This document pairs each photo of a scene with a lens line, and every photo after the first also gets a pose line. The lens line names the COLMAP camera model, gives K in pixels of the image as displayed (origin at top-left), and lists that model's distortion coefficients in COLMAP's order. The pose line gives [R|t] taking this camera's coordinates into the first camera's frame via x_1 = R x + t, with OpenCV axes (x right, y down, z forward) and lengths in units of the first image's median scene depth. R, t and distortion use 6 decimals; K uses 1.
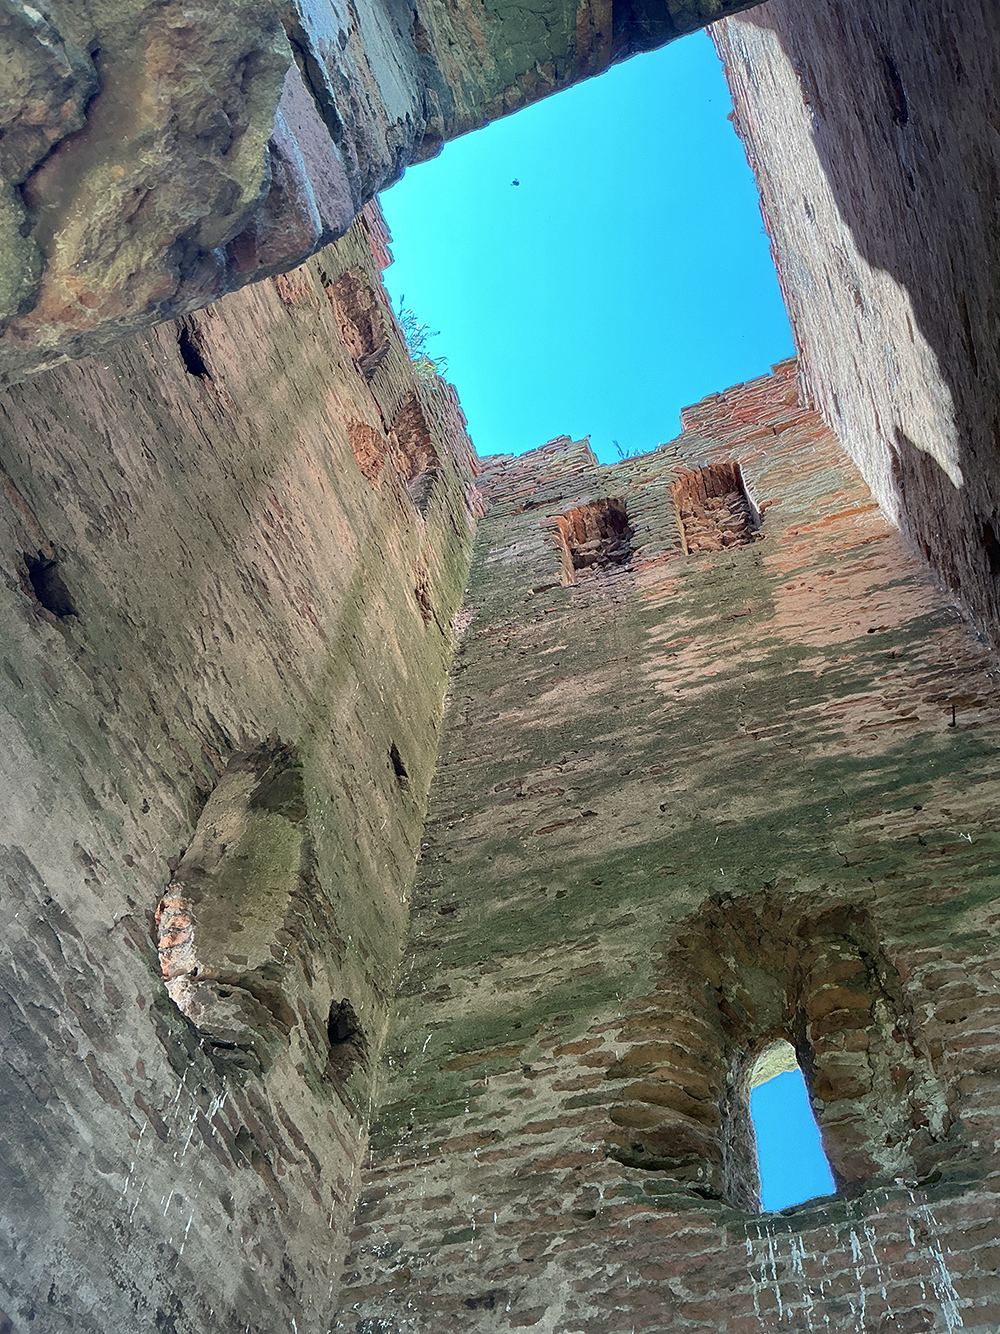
lens RADIAL K [[1098.3, 0, 500.0], [0, 1098.3, 667.0], [0, 0, 1]] dist [0.143681, -0.292843]
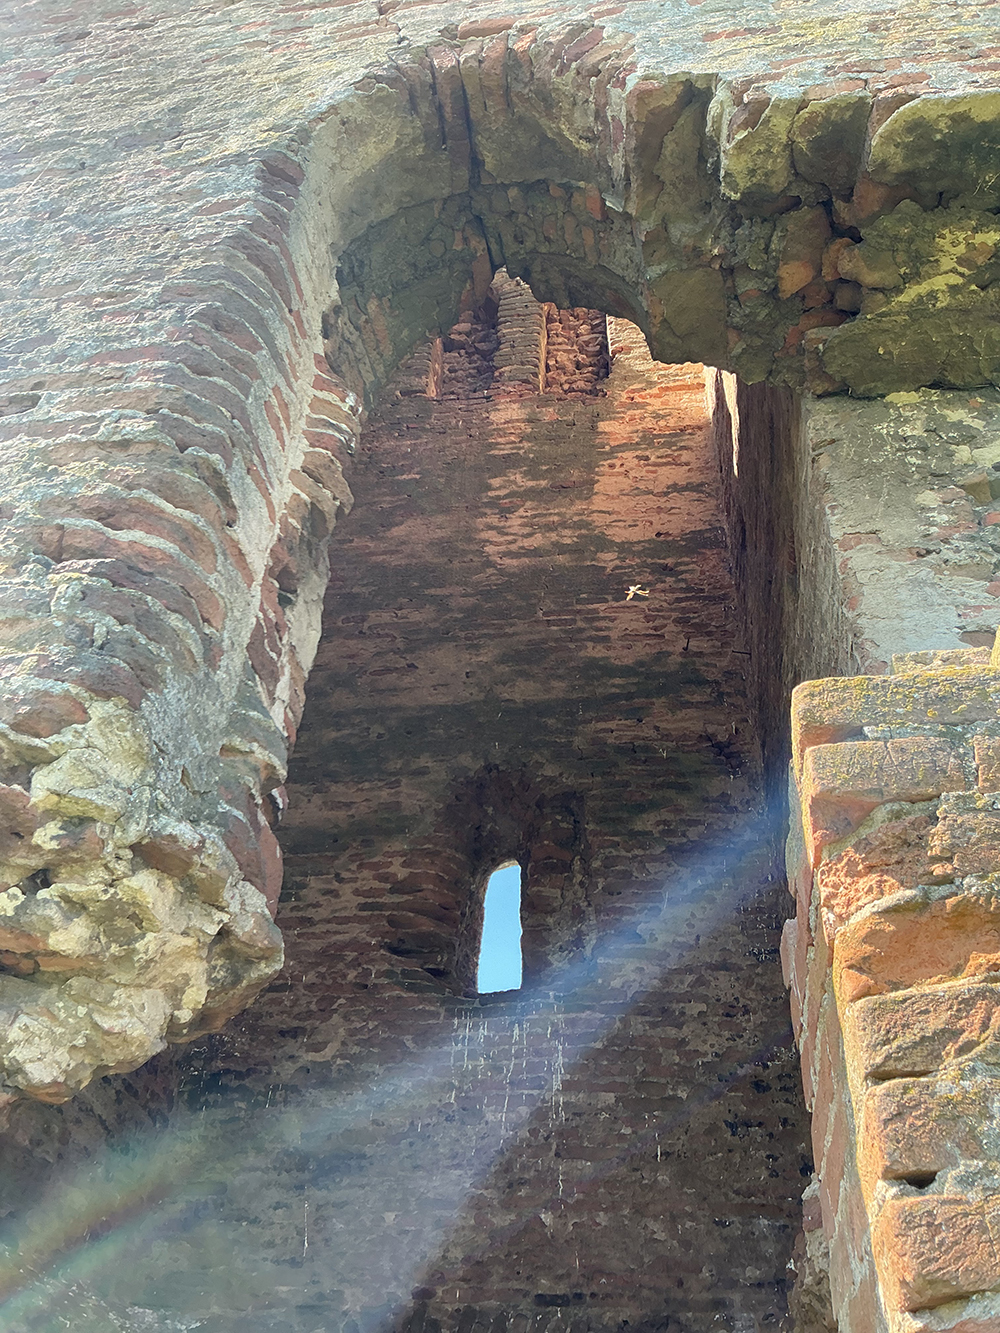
lens RADIAL K [[1097.5, 0, 500.0], [0, 1097.5, 666.5], [0, 0, 1]] dist [0.143681, -0.292843]
pose [[0.979995, 0.119257, 0.159333, -0.027147], [-0.169579, 0.919415, 0.354850, -0.393077], [-0.104175, -0.374771, 0.921246, -0.231644]]
